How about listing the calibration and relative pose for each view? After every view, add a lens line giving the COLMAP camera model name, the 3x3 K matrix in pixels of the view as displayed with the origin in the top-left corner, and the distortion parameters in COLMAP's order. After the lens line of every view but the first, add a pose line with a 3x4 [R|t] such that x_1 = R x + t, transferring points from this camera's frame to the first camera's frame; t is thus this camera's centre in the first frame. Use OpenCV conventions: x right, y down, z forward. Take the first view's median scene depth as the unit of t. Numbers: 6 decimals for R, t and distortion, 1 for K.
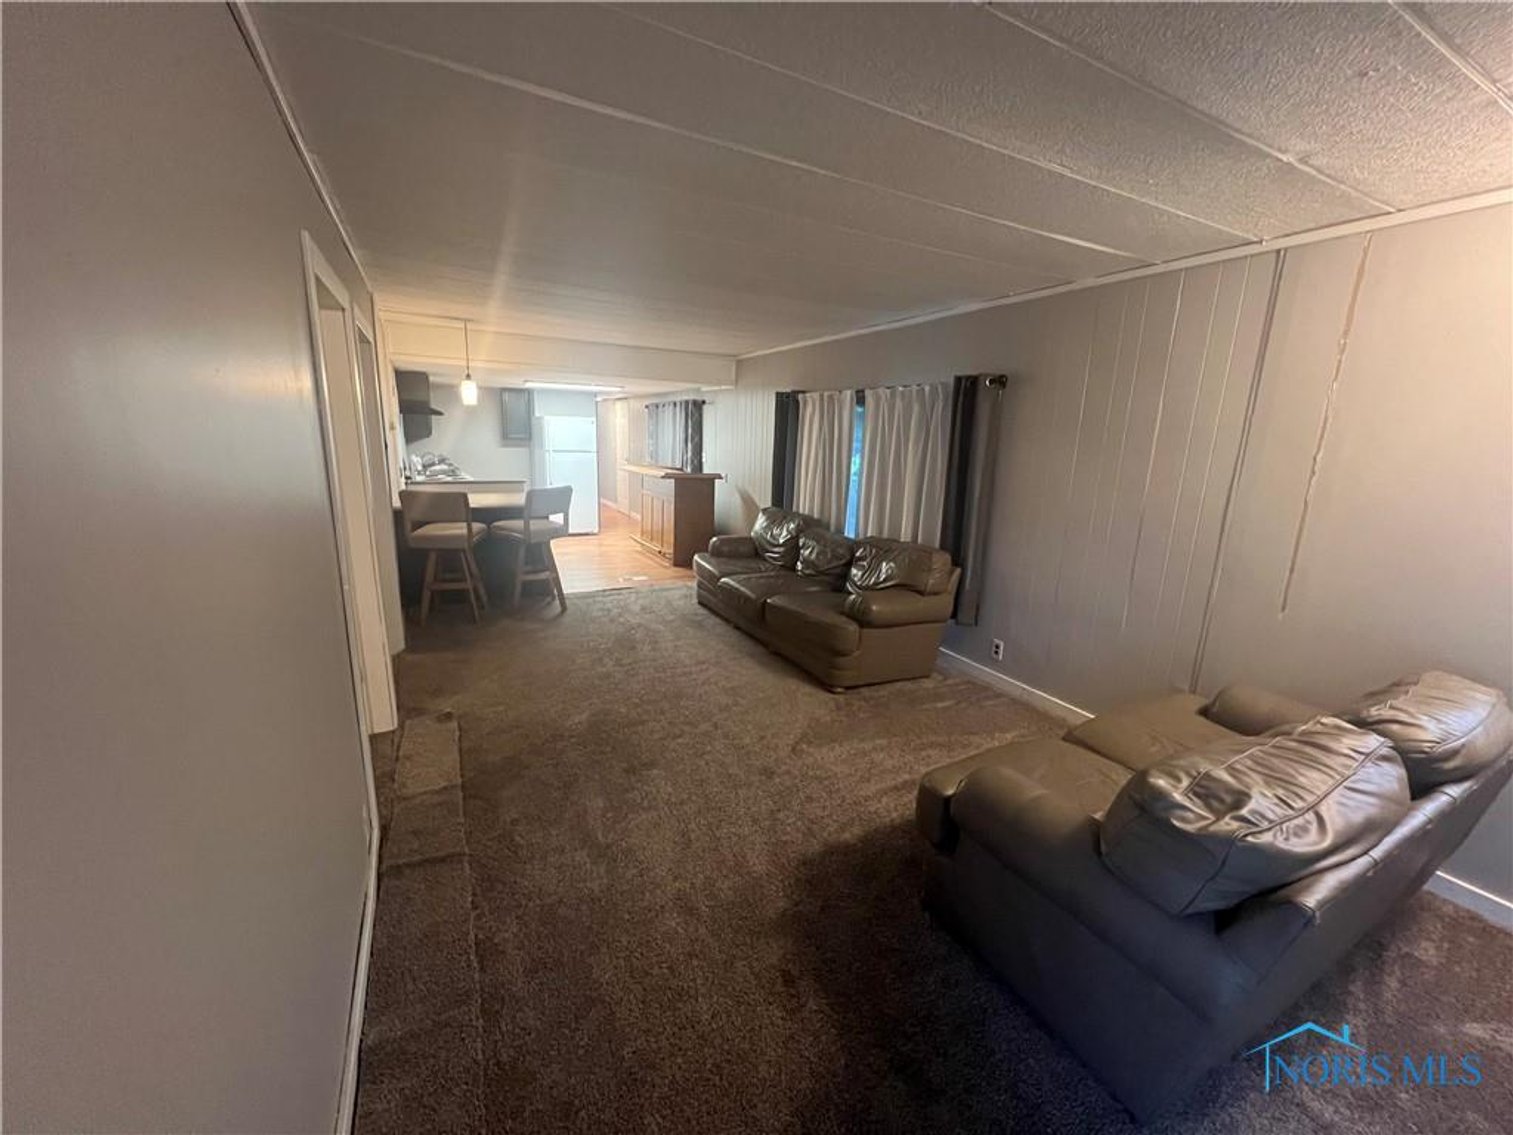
lens RADIAL K [[604.0, 0, 752.6], [0, 604.0, 567.9], [0, 0, 1]] dist [-0.001384, 0.000005]
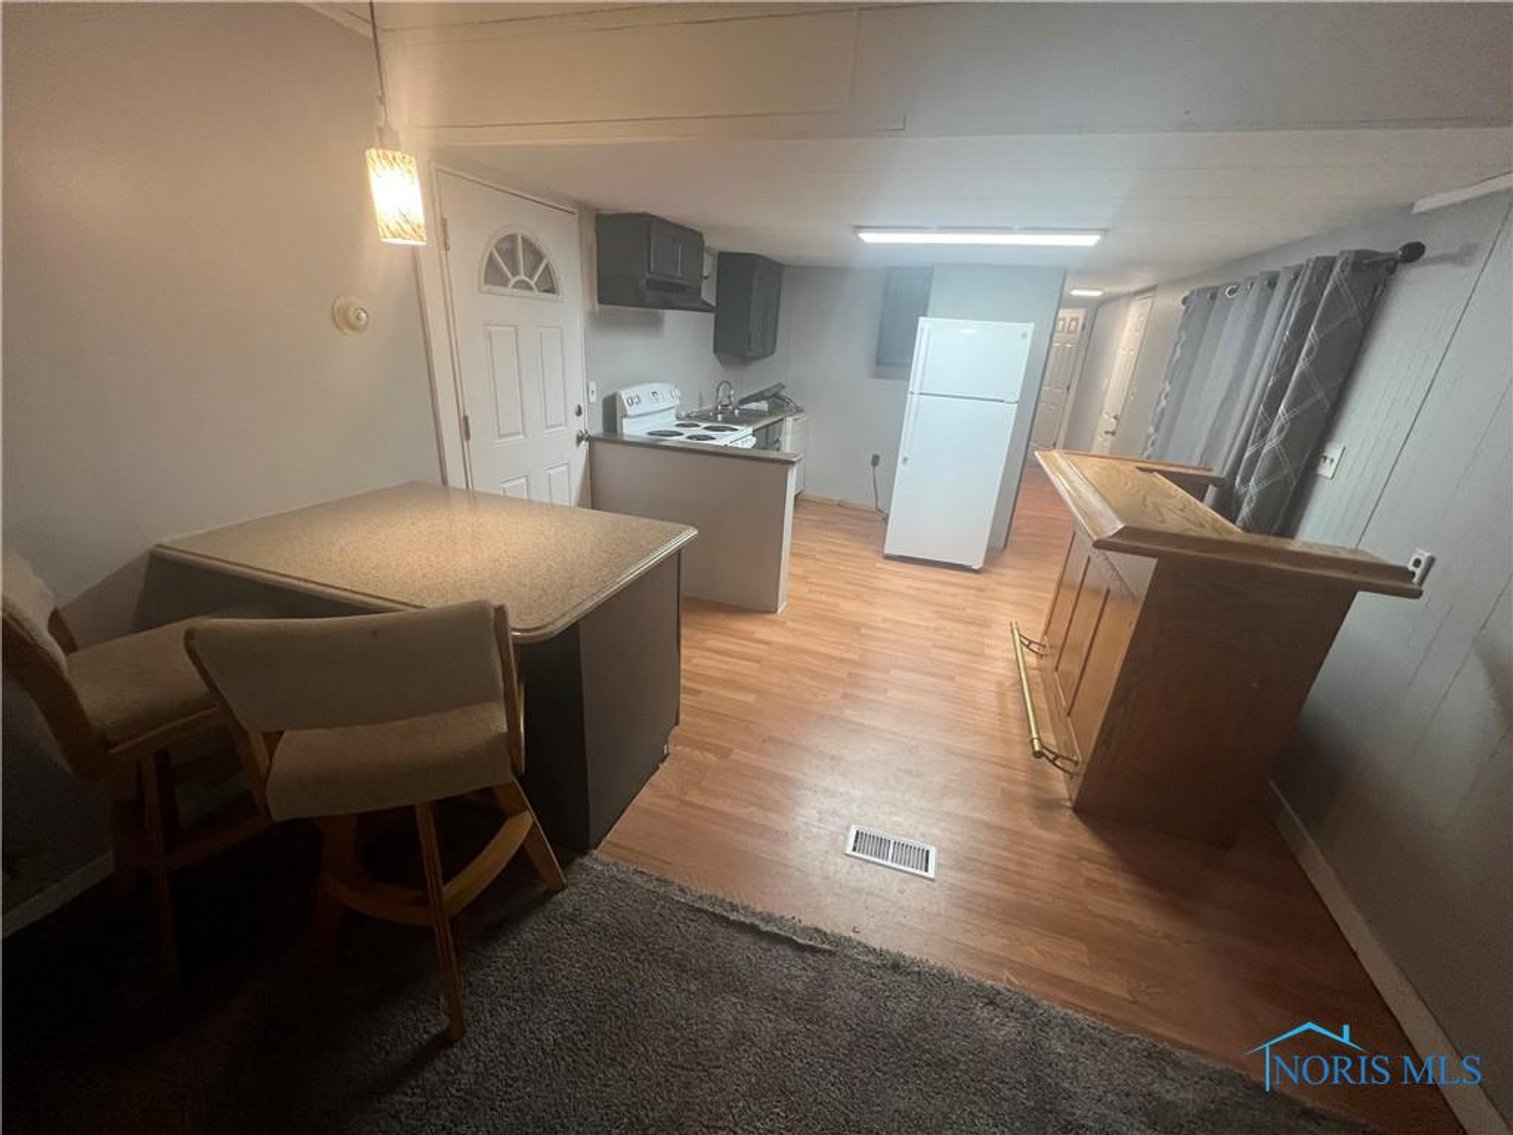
lens RADIAL K [[604.0, 0, 756.7], [0, 604.0, 568.5], [0, 0, 1]] dist [-0.001384, 0.000005]
pose [[0.688967, 0.277048, -0.669753, -0.062921], [-0.195397, 0.960845, 0.196459, -0.140567], [0.697958, -0.004486, 0.716125, 0.611557]]
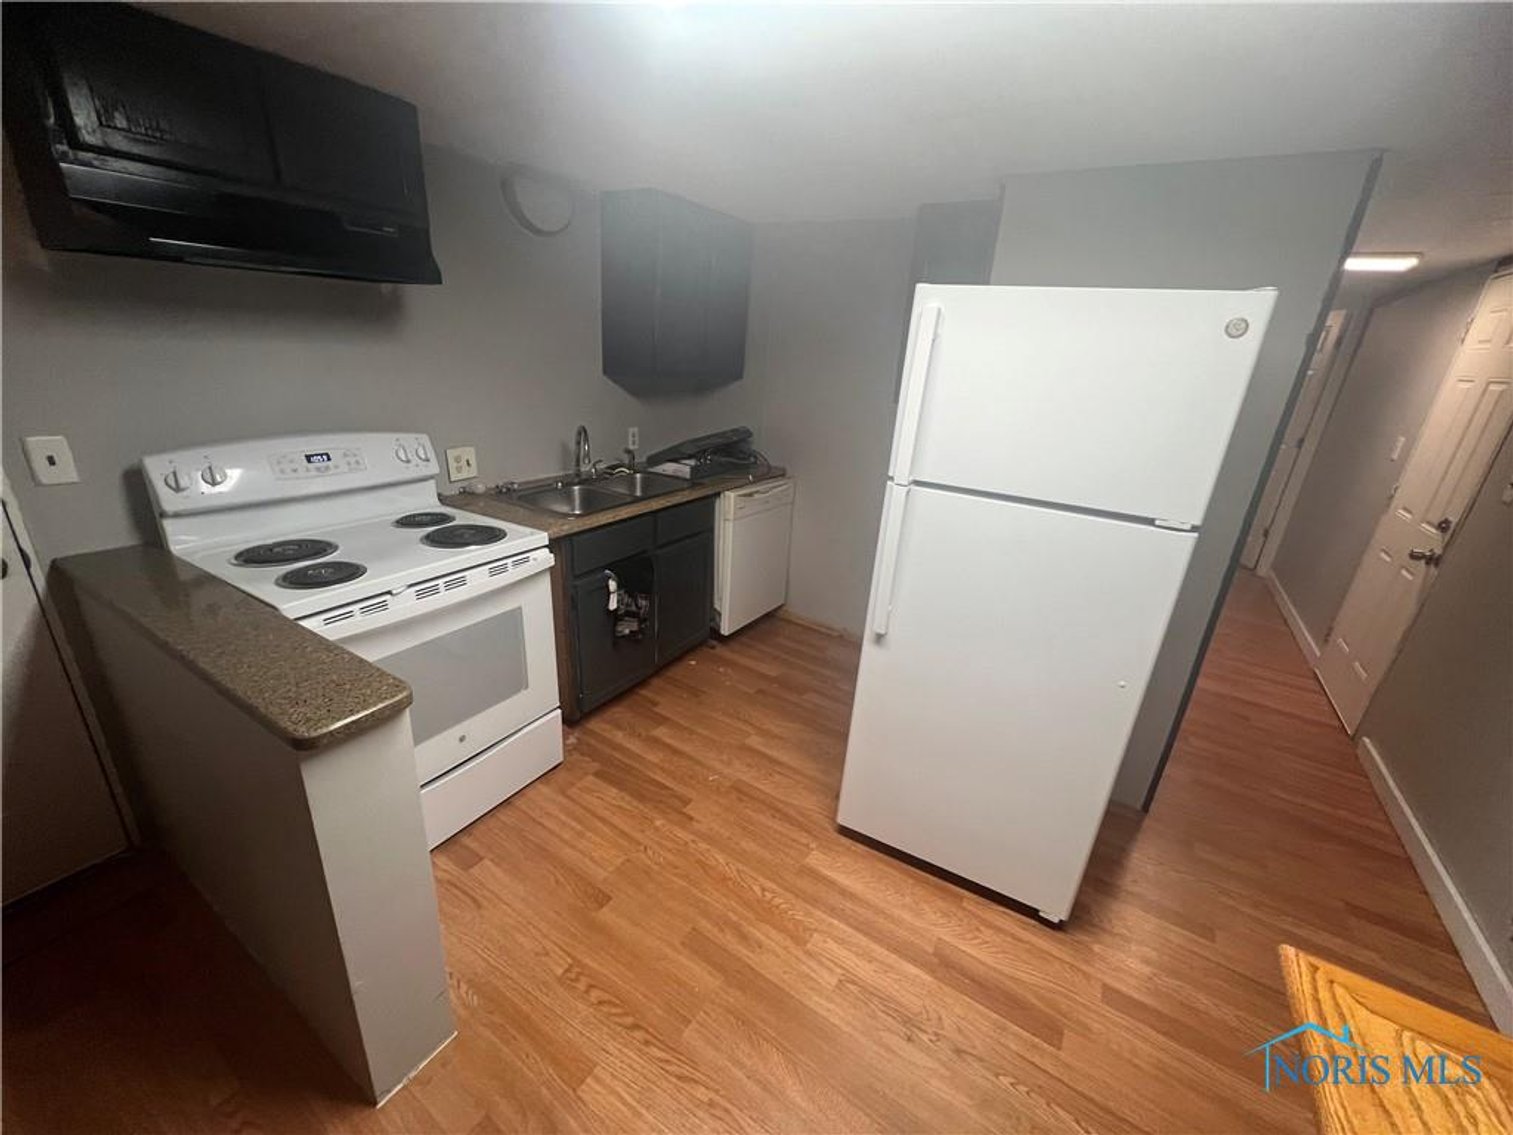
lens RADIAL K [[604.0, 0, 757.1], [0, 604.0, 566.5], [0, 0, 1]] dist [-0.001384, 0.000005]
pose [[0.504009, 0.299582, -0.810077, -0.211077], [-0.234282, 0.950173, 0.205629, -0.213156], [0.831317, 0.086148, 0.549082, 0.930281]]
